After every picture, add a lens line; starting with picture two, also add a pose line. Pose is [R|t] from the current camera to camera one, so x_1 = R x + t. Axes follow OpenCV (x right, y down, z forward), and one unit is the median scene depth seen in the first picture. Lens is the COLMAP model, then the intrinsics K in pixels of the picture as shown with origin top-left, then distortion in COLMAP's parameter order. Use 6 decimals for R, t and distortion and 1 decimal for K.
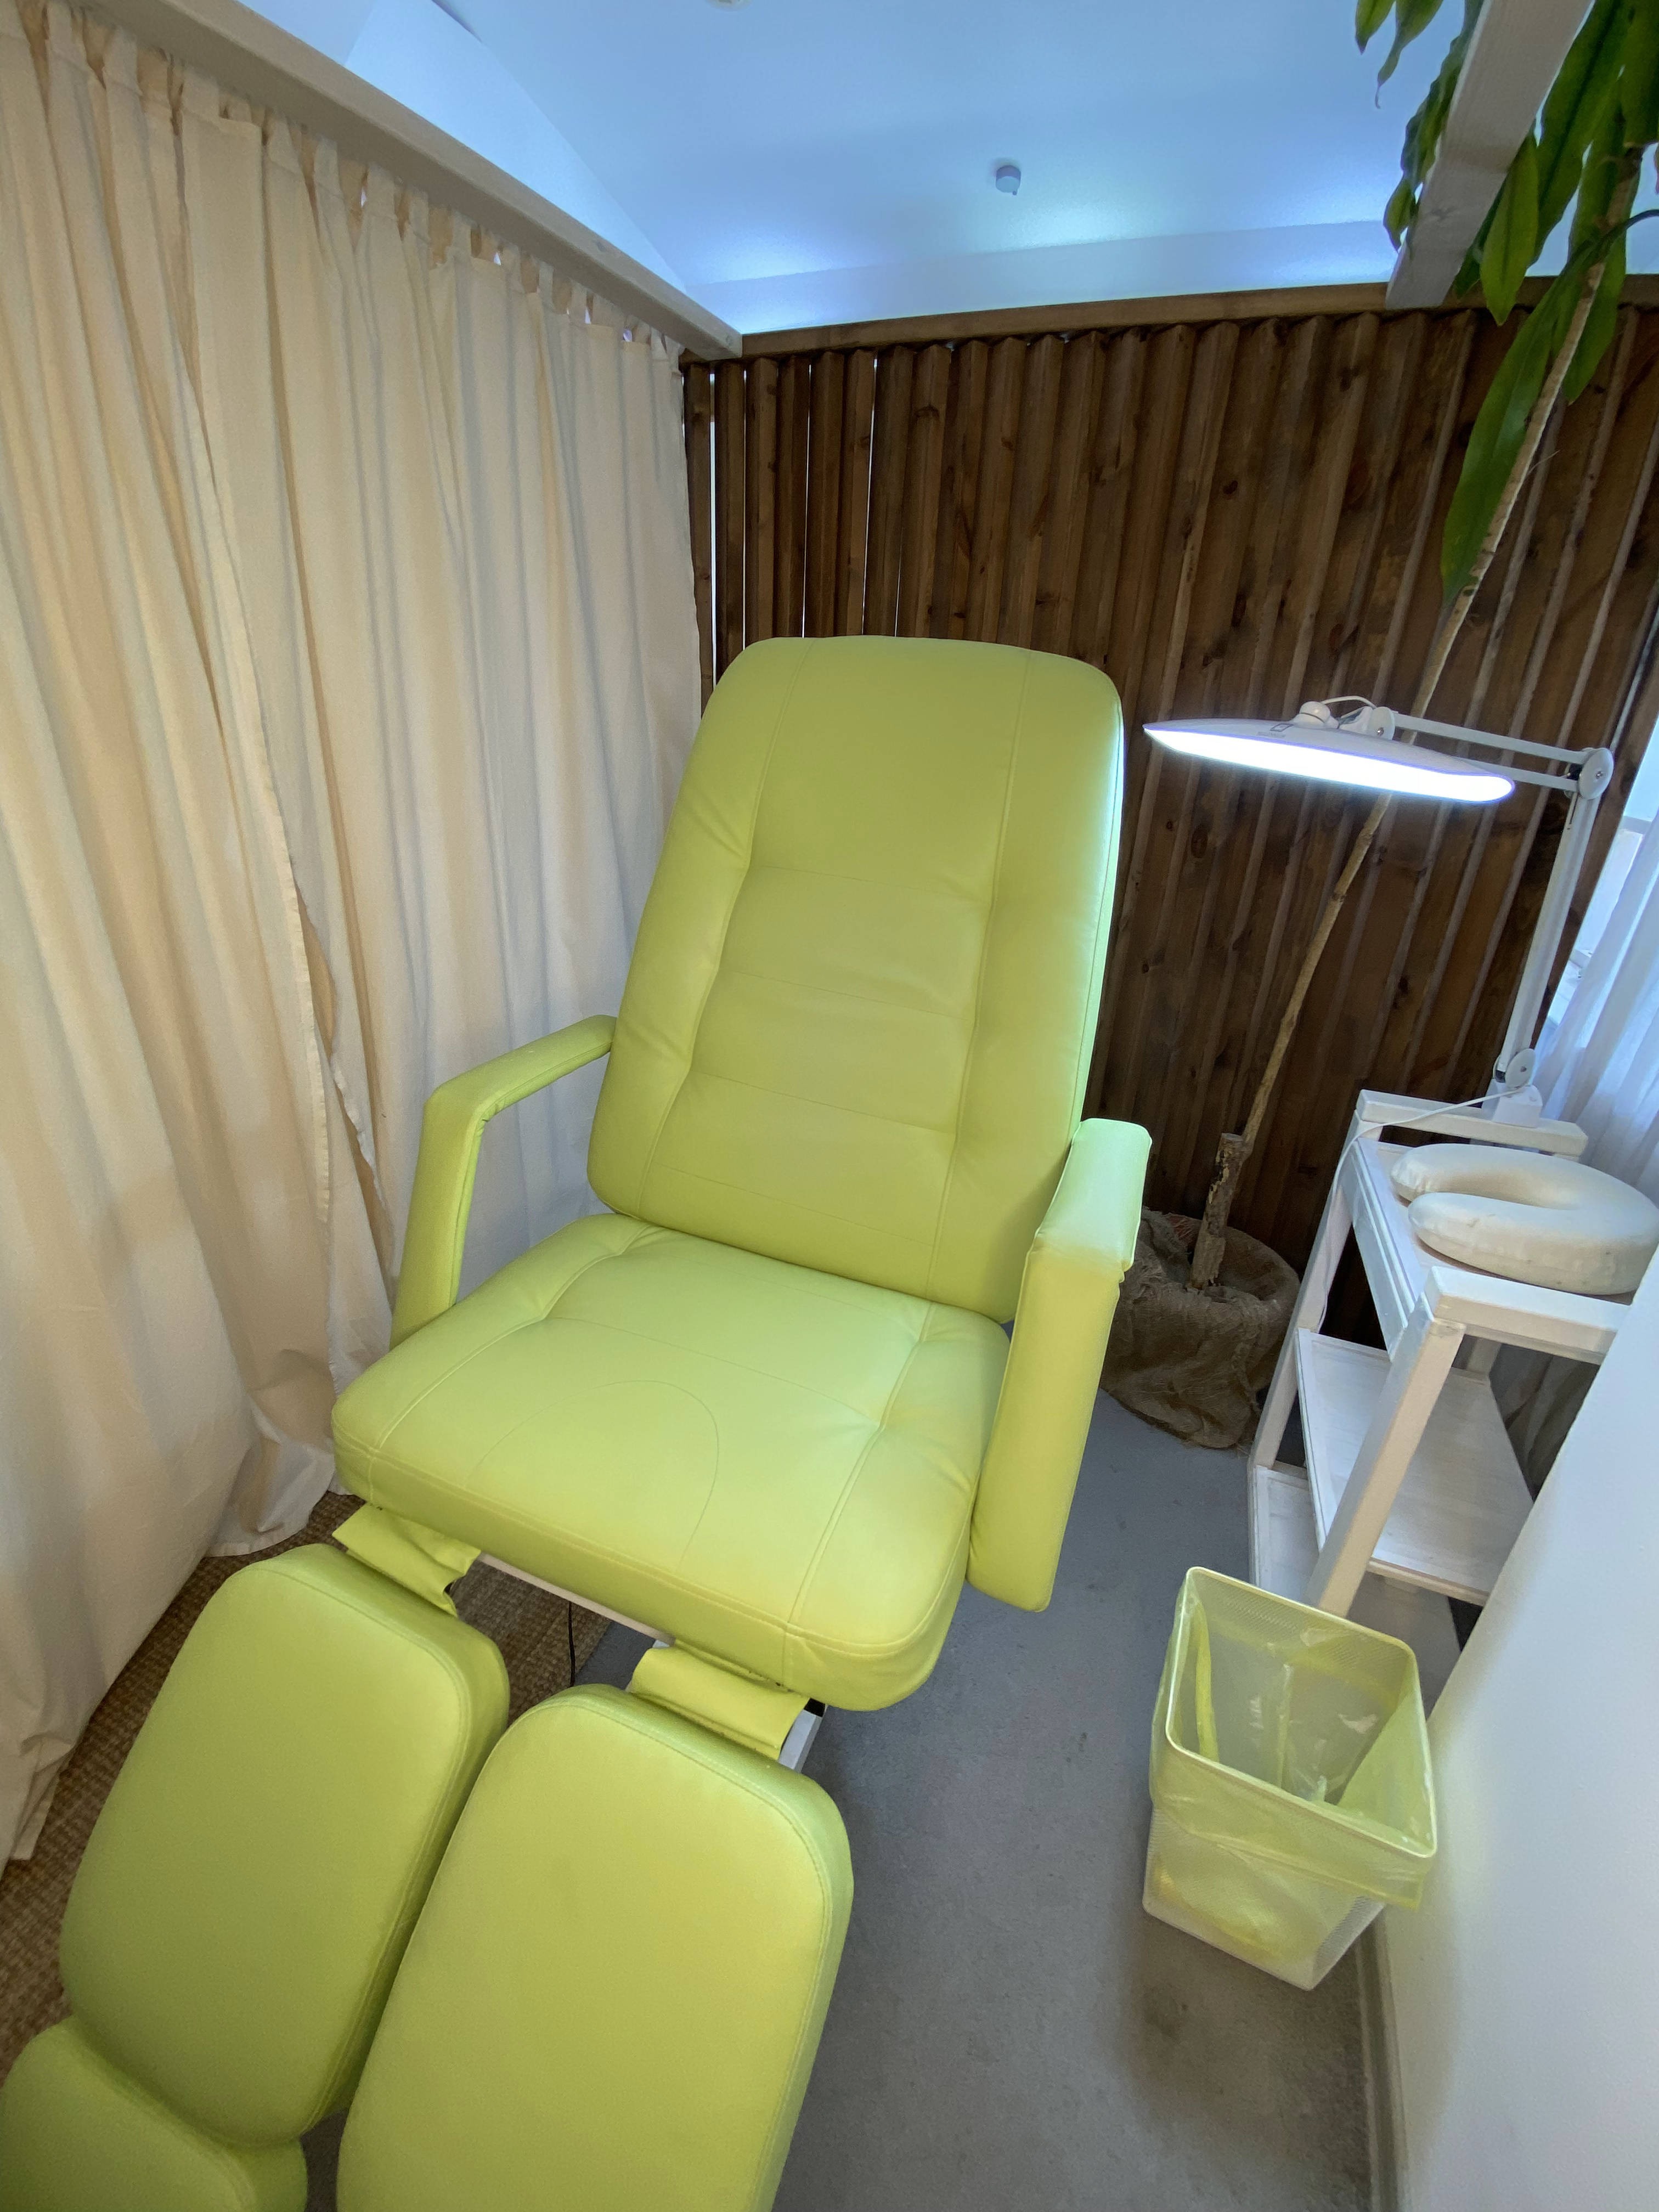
lens RADIAL K [[902.4, 0, 824.4], [0, 902.4, 1103.1], [0, 0, 1]] dist [-0.018422, -0.005819]
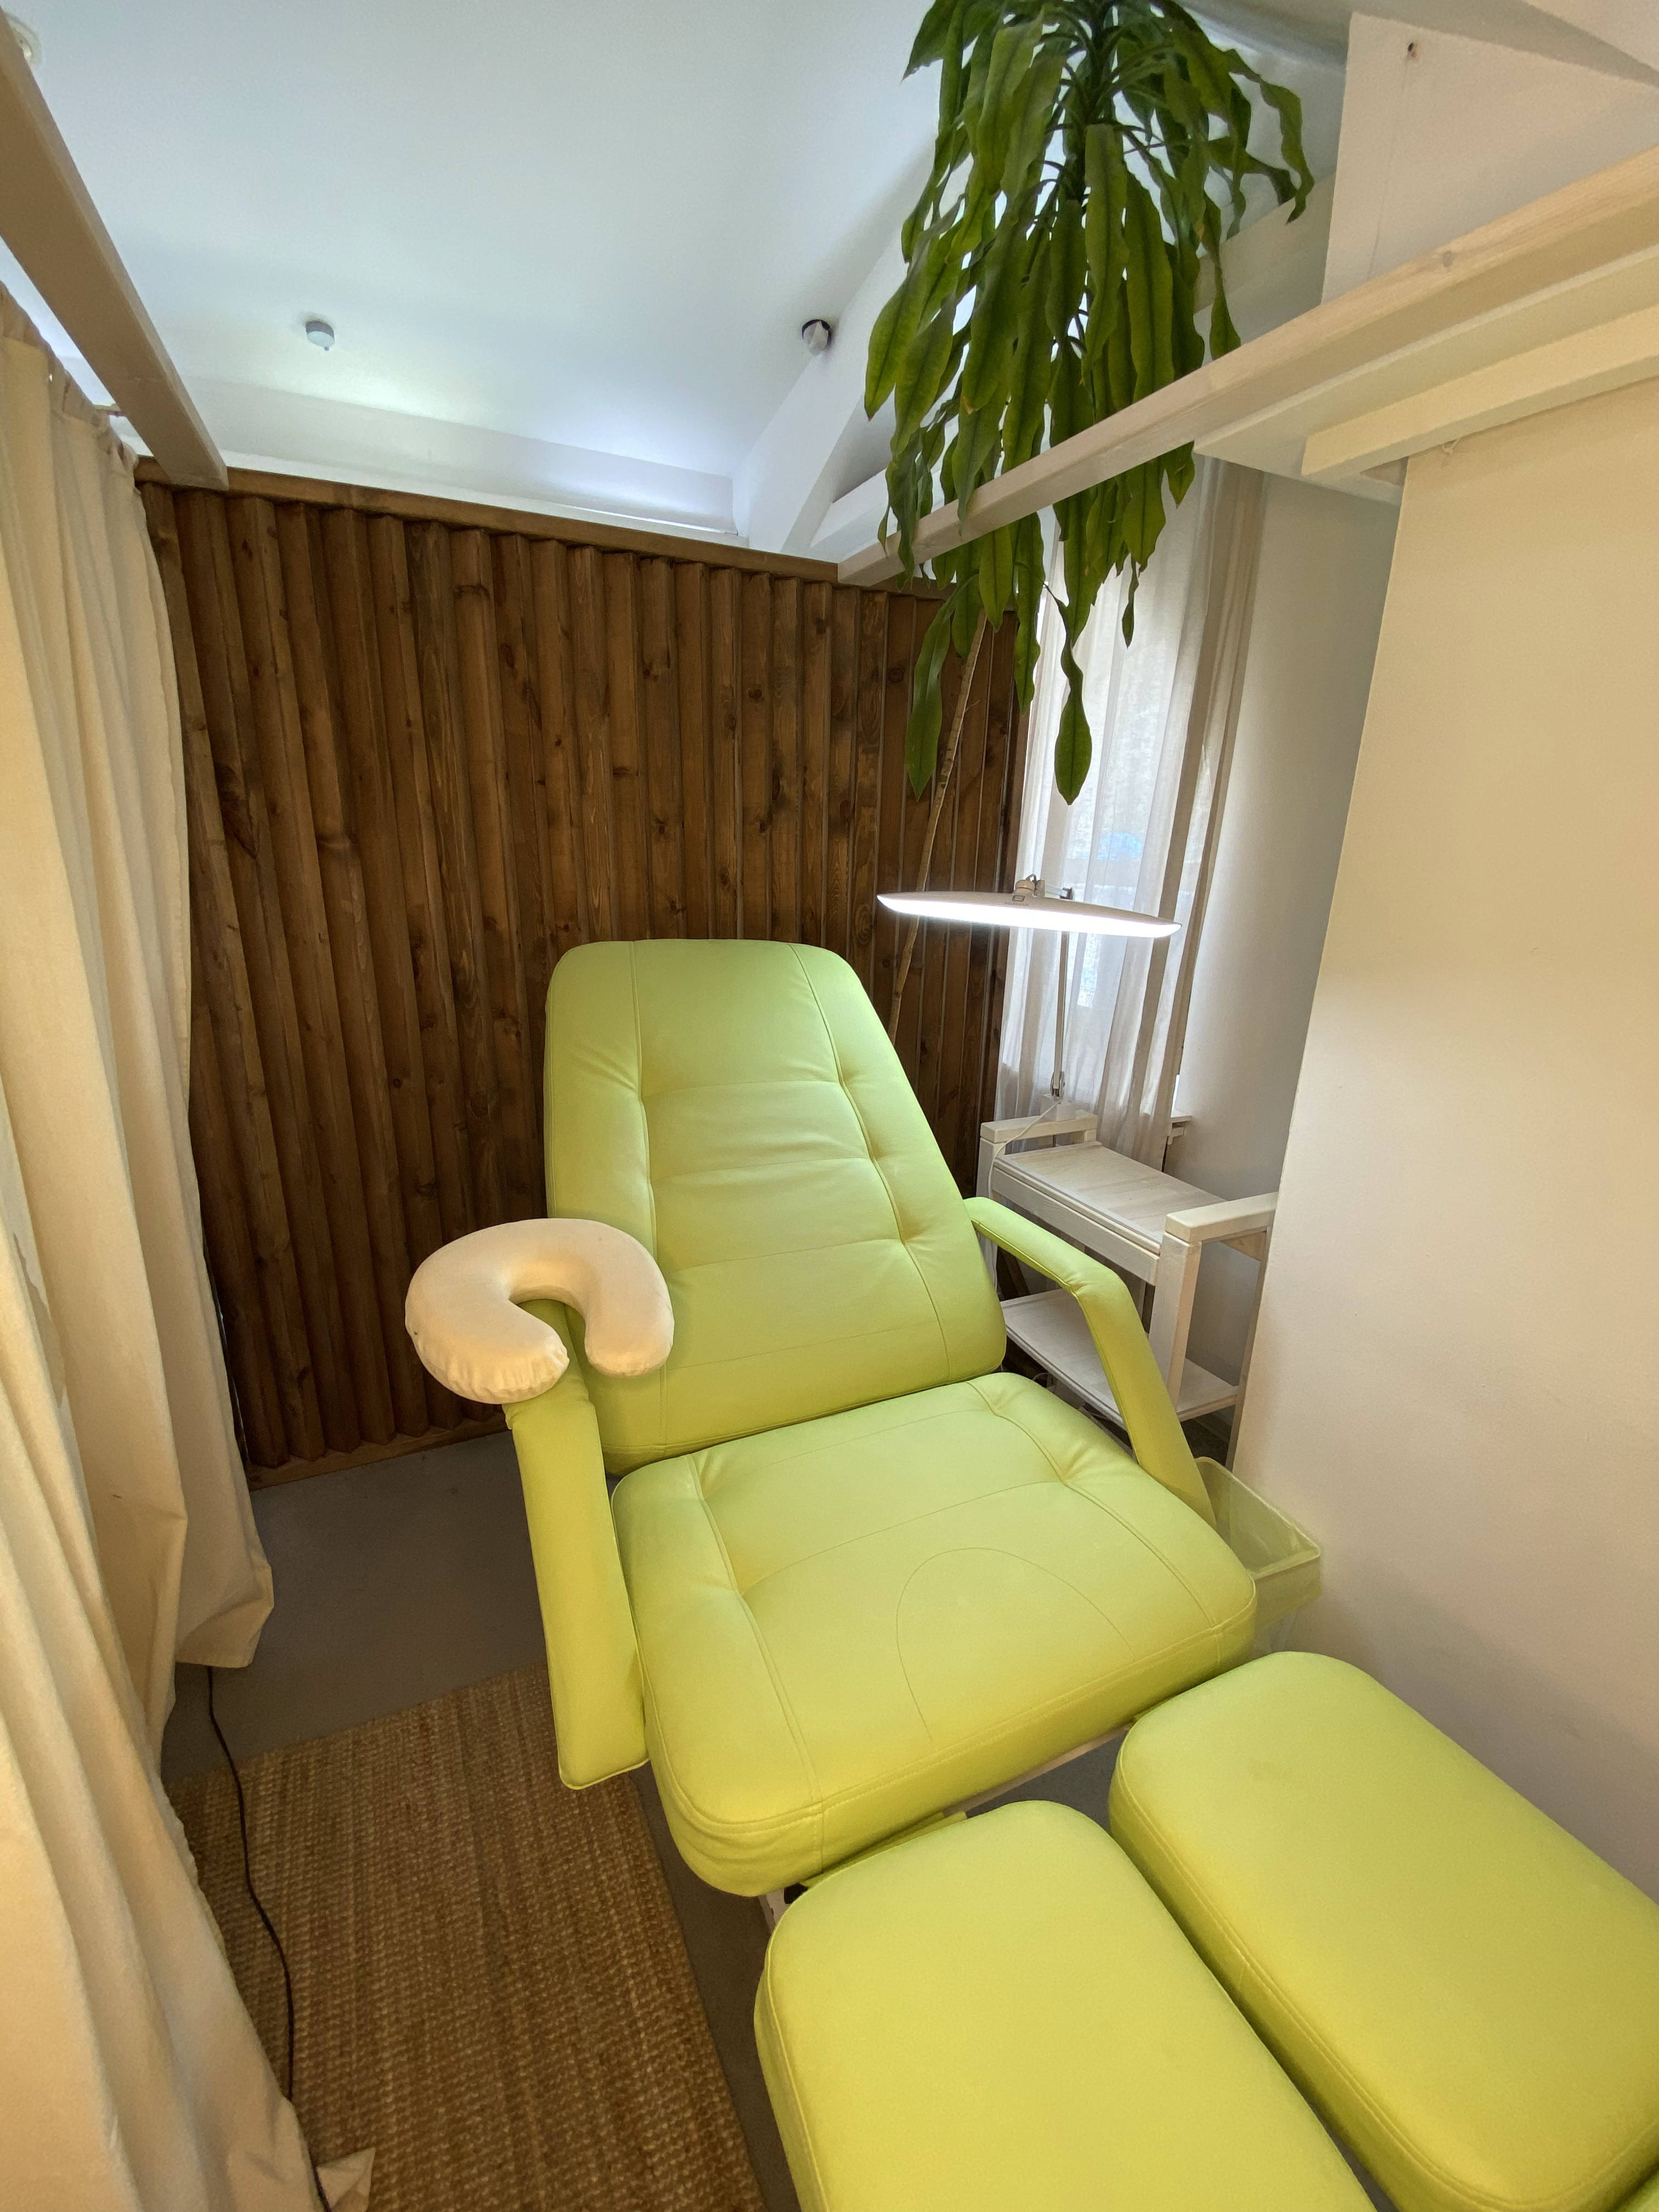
lens RADIAL K [[902.4, 0, 823.7], [0, 902.4, 1113.7], [0, 0, 1]] dist [-0.018422, -0.005819]
pose [[0.675714, -0.238614, 0.697477, -0.486824], [0.303205, 0.952385, 0.032077, -0.134629], [-0.671921, 0.189803, 0.715889, 0.133721]]
